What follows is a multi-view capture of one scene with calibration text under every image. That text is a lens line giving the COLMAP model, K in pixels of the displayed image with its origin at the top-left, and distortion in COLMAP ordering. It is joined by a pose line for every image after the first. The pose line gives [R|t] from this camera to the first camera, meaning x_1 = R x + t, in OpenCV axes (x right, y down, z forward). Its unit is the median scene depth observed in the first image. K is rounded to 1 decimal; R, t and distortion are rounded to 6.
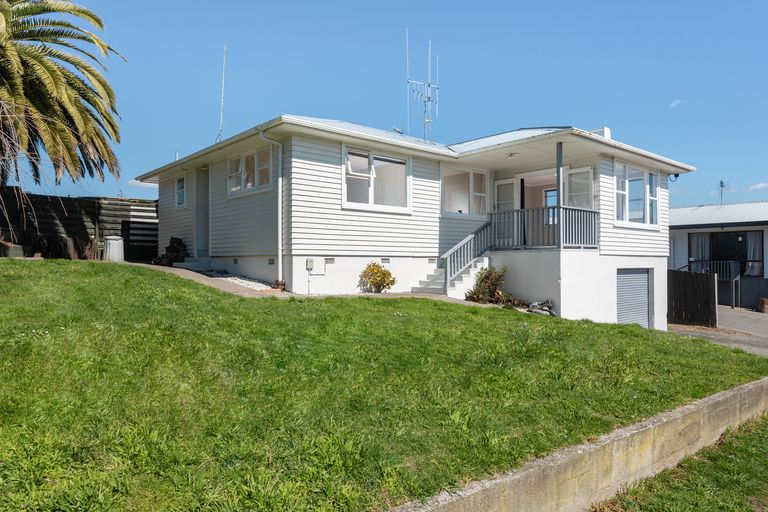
lens RADIAL K [[517.0, 0, 384.2], [0, 517.0, 258.0], [0, 0, 1]] dist [0.012604, 0.000706]
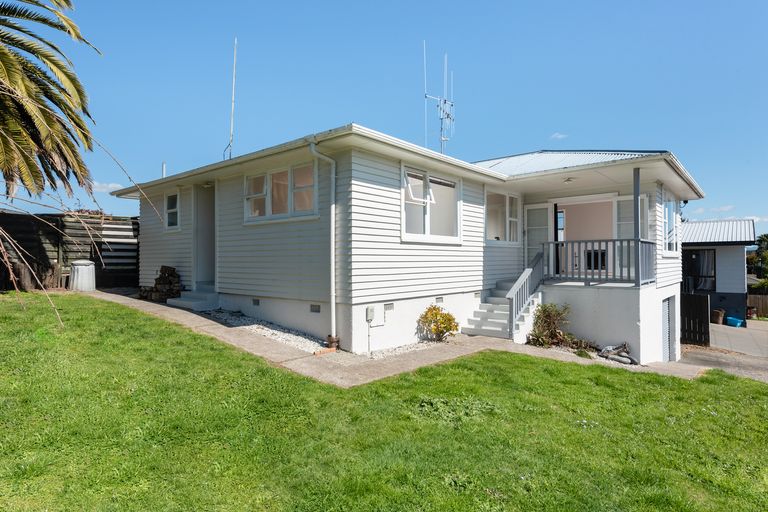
lens RADIAL K [[440.4, 0, 383.7], [0, 440.4, 256.7], [0, 0, 1]] dist [0.011805, 0.002524]
pose [[0.988745, -0.001562, 0.149600, -0.188479], [0.001477, 0.999999, 0.000677, -0.063925], [-0.149601, -0.000448, 0.988746, 0.277738]]
